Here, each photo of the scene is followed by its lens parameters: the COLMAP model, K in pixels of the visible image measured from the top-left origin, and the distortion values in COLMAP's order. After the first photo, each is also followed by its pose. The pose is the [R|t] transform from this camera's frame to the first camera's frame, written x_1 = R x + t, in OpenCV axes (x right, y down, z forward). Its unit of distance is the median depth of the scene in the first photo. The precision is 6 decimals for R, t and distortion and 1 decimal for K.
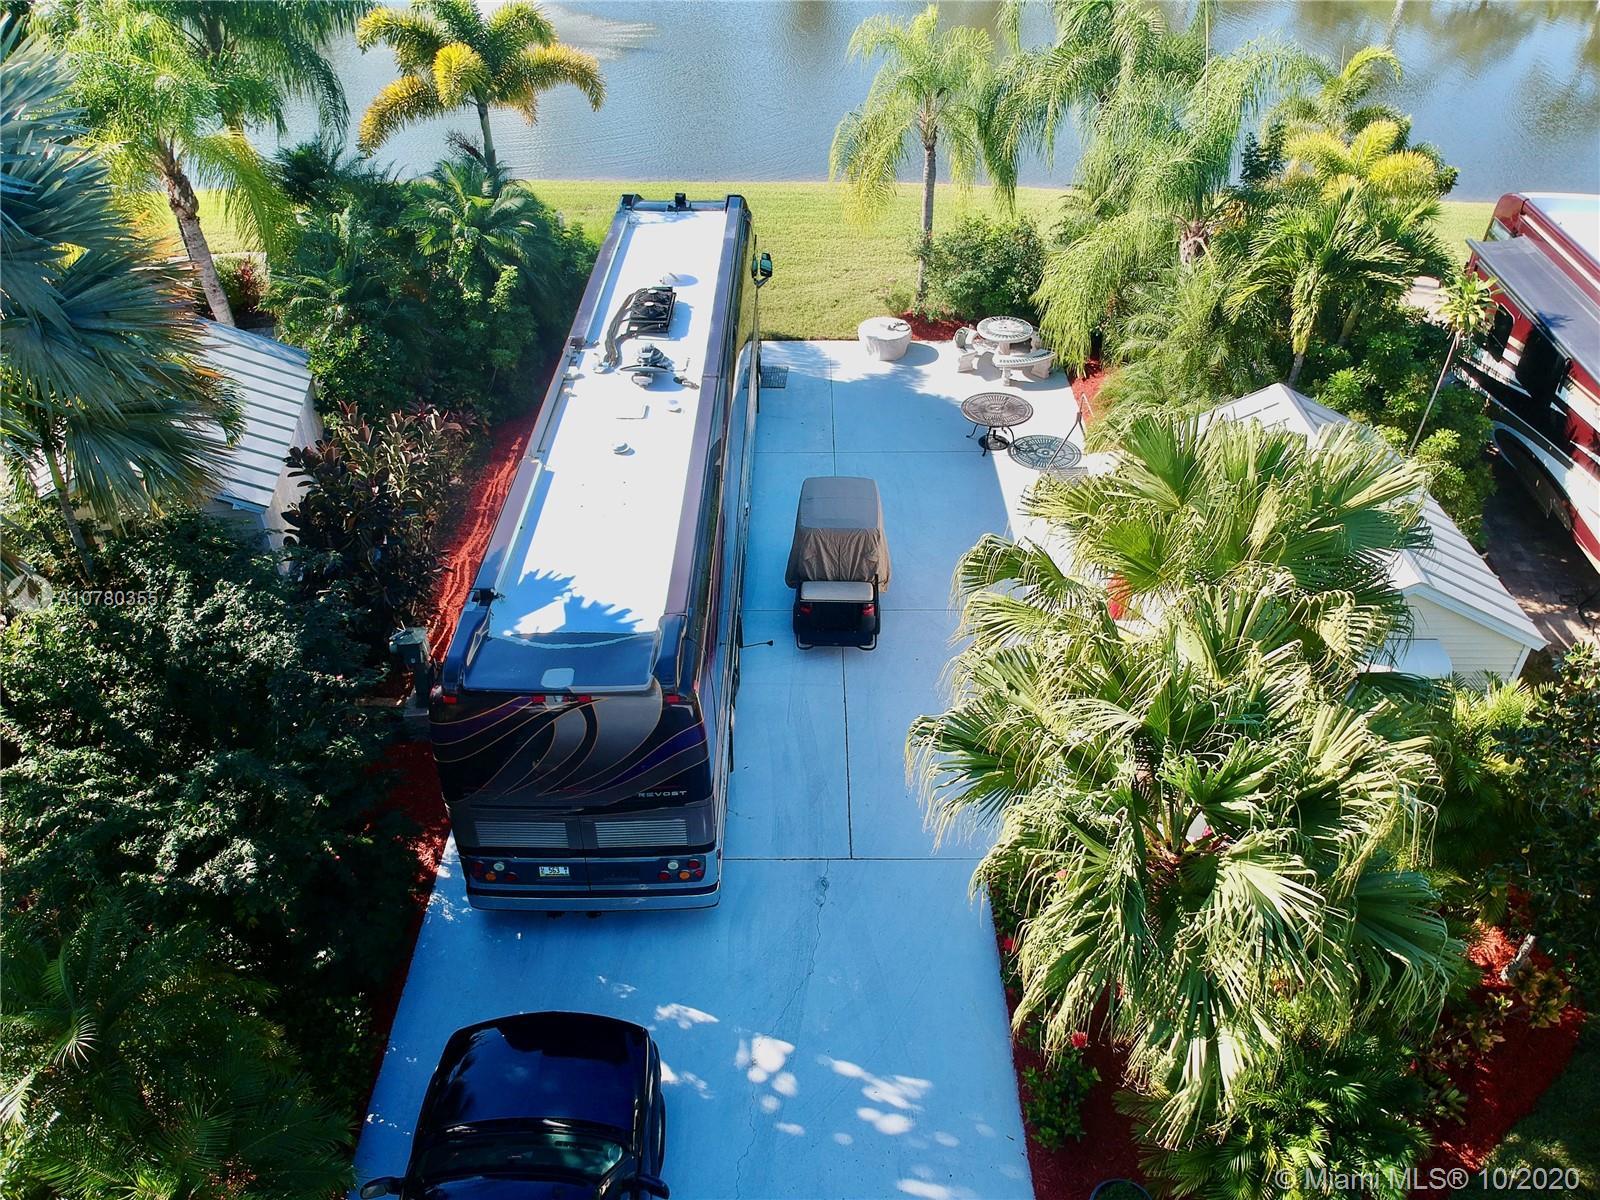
lens RADIAL K [[1176.0, 0, 823.3], [0, 1176.0, 600.5], [0, 0, 1]] dist [0.084206, -0.000705]
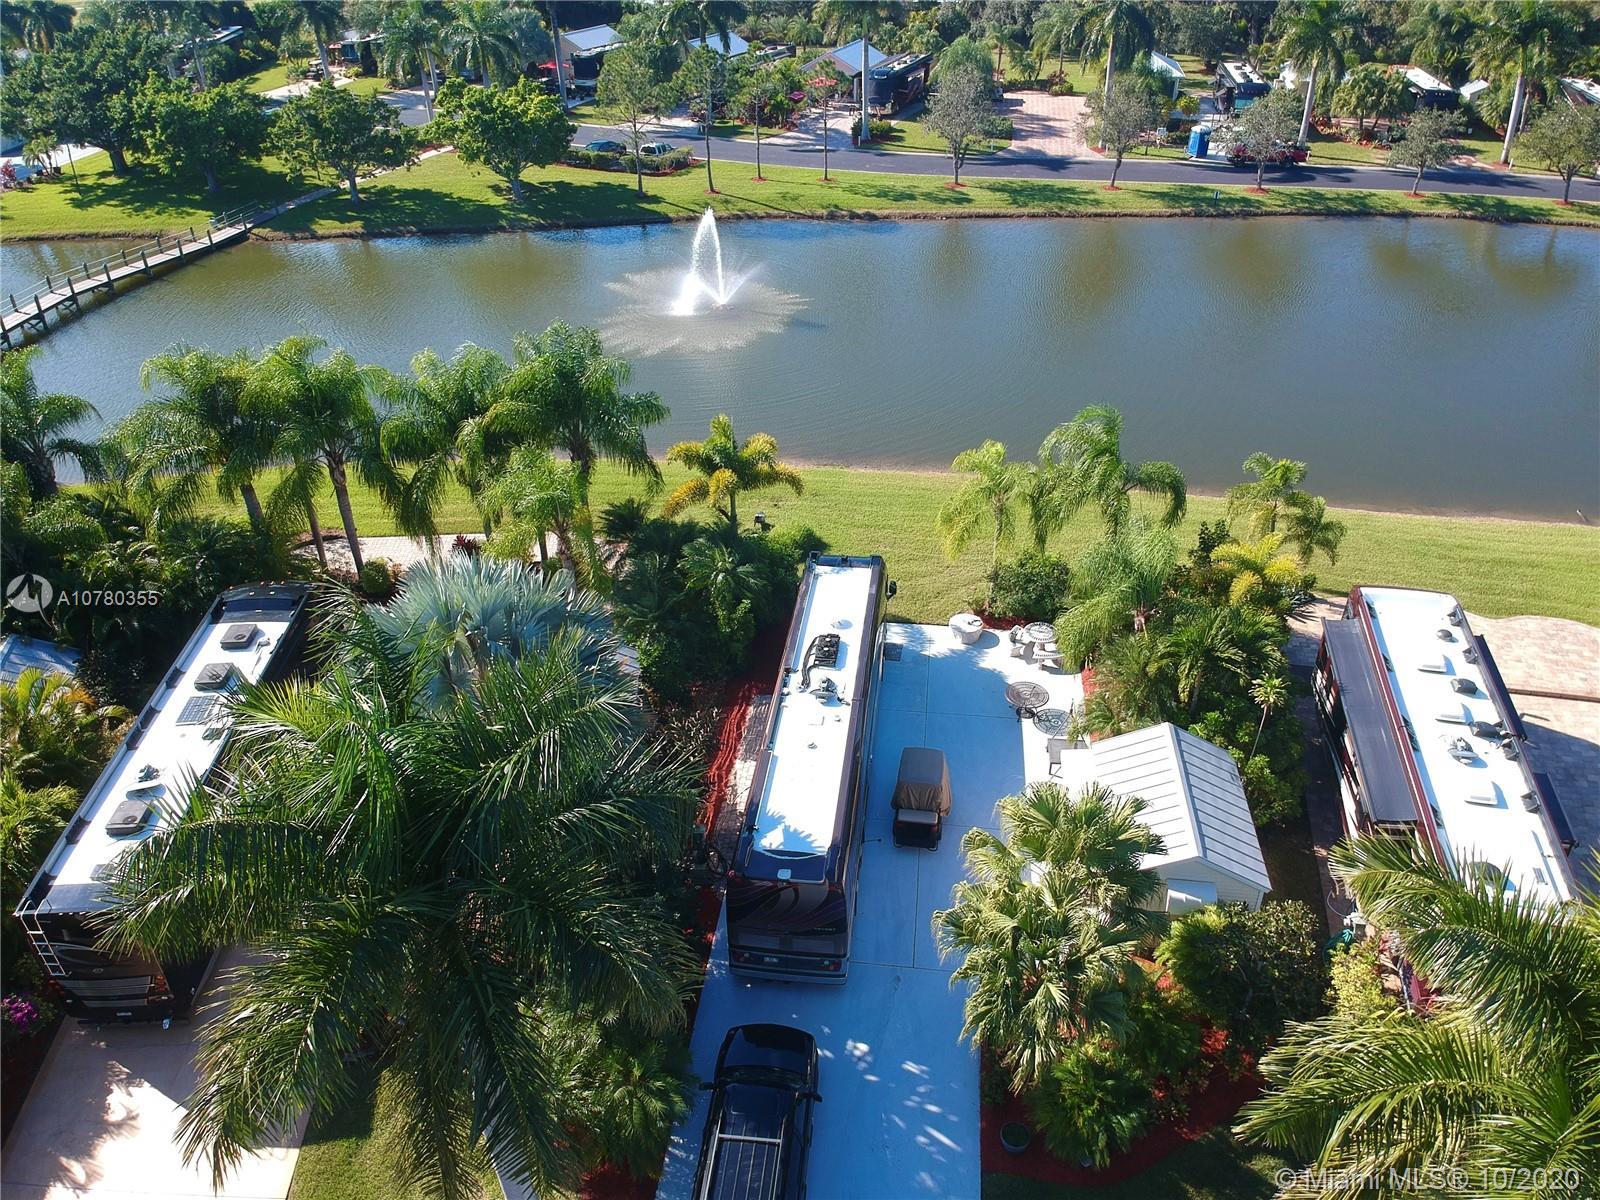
lens RADIAL K [[1176.0, 0, 823.3], [0, 1176.0, 600.5], [0, 0, 1]] dist [0.084206, -0.000705]
pose [[0.992686, 0.060525, -0.104459, 0.037599], [-0.068159, 0.995135, -0.071134, -0.201981], [0.099645, 0.077733, 0.991982, -0.865333]]
